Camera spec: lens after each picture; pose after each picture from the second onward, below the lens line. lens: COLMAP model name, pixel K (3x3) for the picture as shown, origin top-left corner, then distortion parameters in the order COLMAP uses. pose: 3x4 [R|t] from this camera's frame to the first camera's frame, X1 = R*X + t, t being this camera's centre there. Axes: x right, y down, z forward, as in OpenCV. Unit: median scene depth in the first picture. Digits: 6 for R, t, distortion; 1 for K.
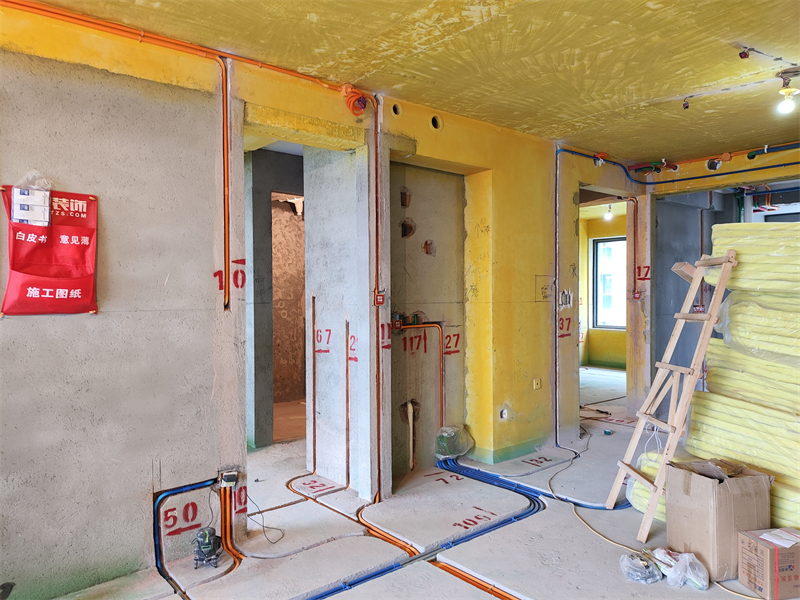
lens RADIAL K [[583.8, 0, 401.2], [0, 583.8, 301.3], [0, 0, 1]] dist [0.051093, -0.058002]
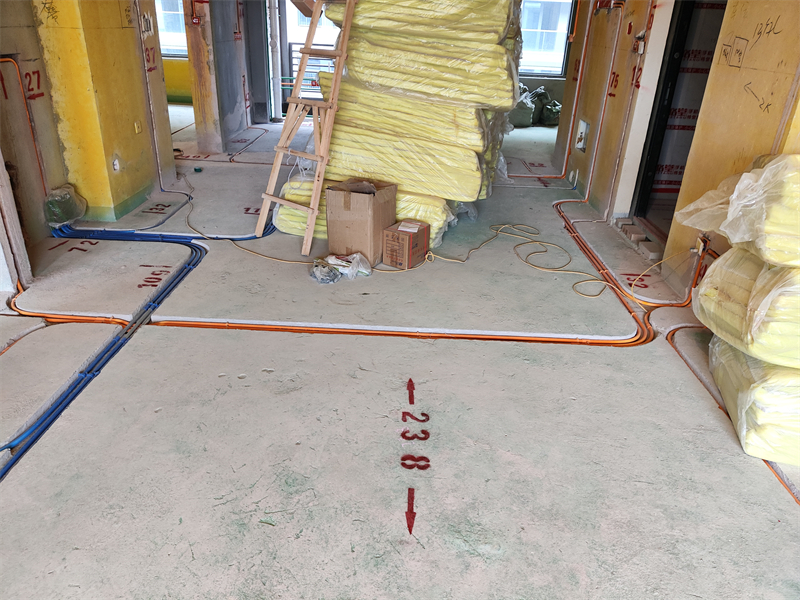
lens RADIAL K [[583.8, 0, 402.4], [0, 583.8, 298.0], [0, 0, 1]] dist [0.051093, -0.058002]
pose [[0.662009, -0.289549, 0.691307, -0.262057], [-0.036513, 0.908808, 0.415613, -0.016943], [-0.748606, -0.300382, 0.591067, 0.092002]]
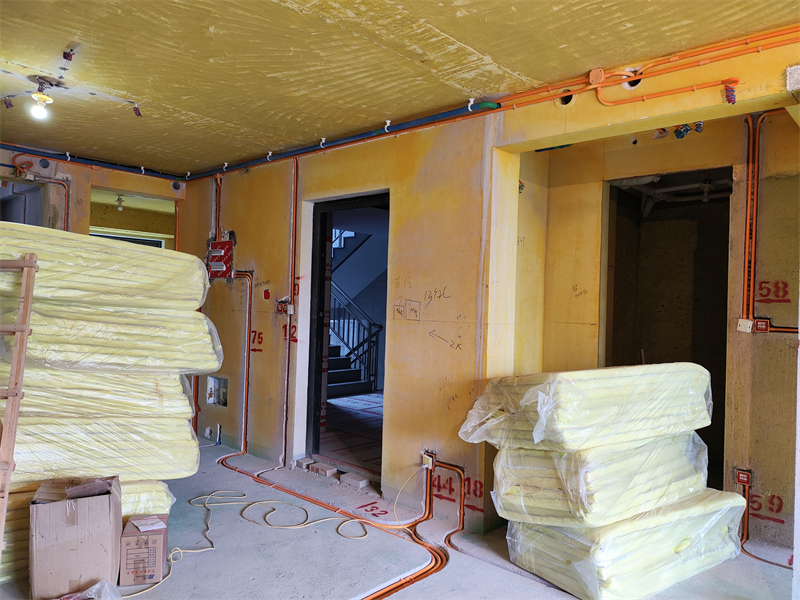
lens RADIAL K [[583.8, 0, 399.7], [0, 583.8, 297.3], [0, 0, 1]] dist [0.051093, -0.058002]
pose [[-0.119241, 0.012180, 0.992791, -0.358777], [-0.014789, 0.999792, -0.014042, -0.012745], [-0.992755, -0.016356, -0.119036, 0.460326]]
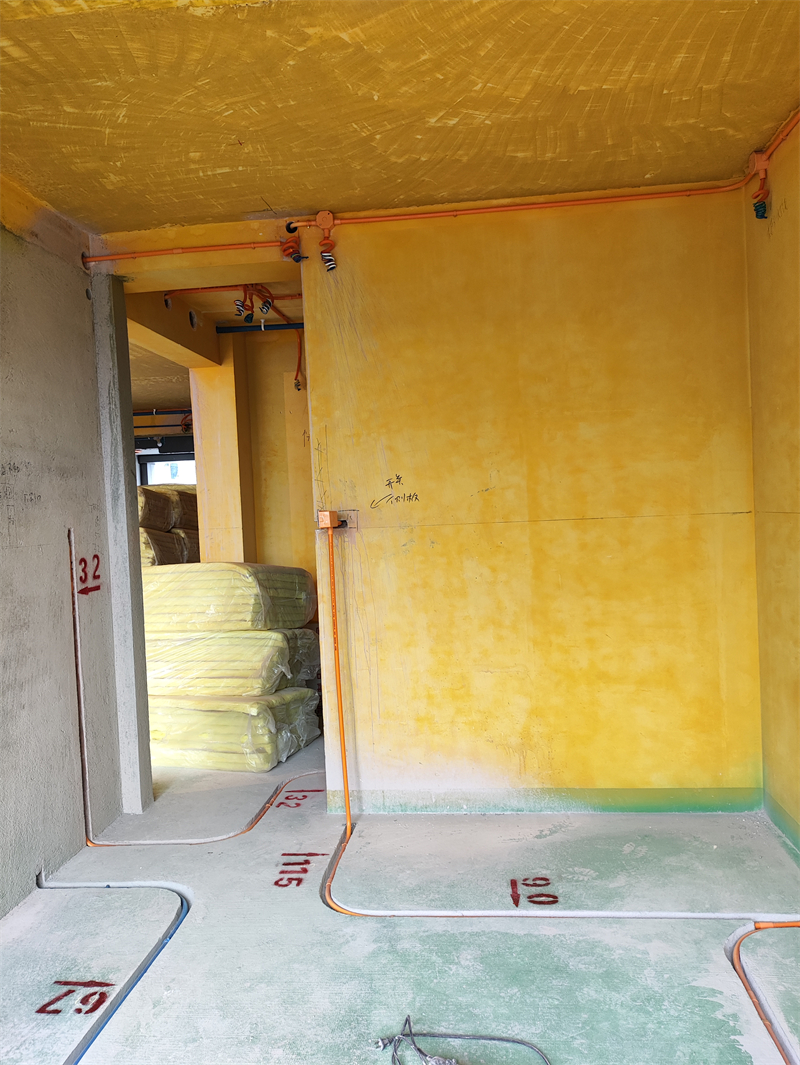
lens RADIAL K [[777.2, 0, 410.7], [0, 777.2, 529.1], [0, 0, 1]] dist [0.051093, -0.058002]
pose [[0.722101, -0.044973, 0.690324, -0.136090], [0.050188, 0.998661, 0.012562, 0.016244], [-0.689965, 0.025575, 0.723391, -1.015937]]
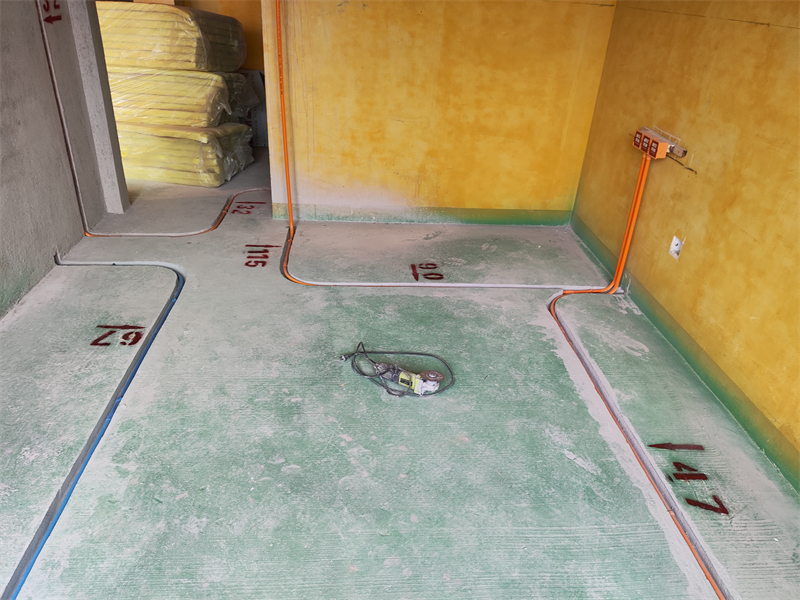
lens RADIAL K [[583.8, 0, 411.1], [0, 583.8, 294.1], [0, 0, 1]] dist [0.051093, -0.058002]
pose [[0.580308, -0.350276, 0.735221, -0.188634], [-0.051622, 0.885143, 0.462447, 0.017618], [-0.812759, -0.306315, 0.495574, -0.958744]]
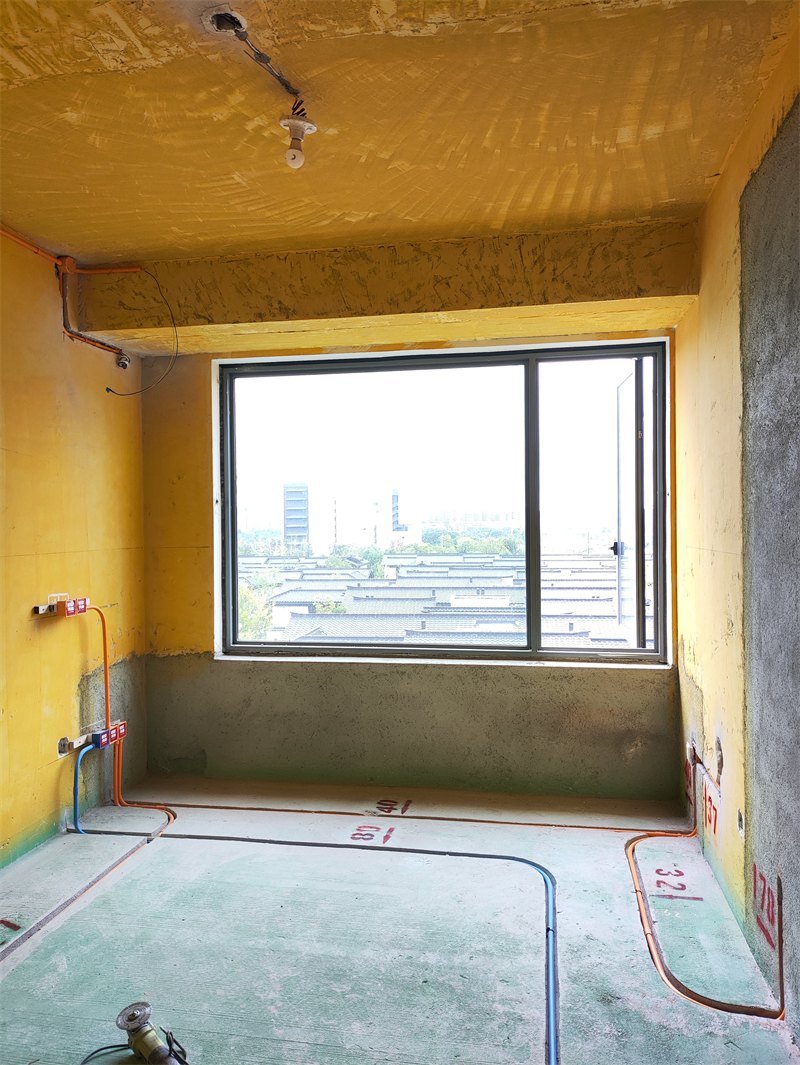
lens RADIAL K [[777.2, 0, 402.0], [0, 777.2, 530.4], [0, 0, 1]] dist [0.051093, -0.058002]
pose [[-0.778377, 0.021039, -0.627445, 0.378111], [0.006856, 0.999664, 0.025015, -0.008556], [0.627760, 0.015169, -0.778259, -0.207953]]
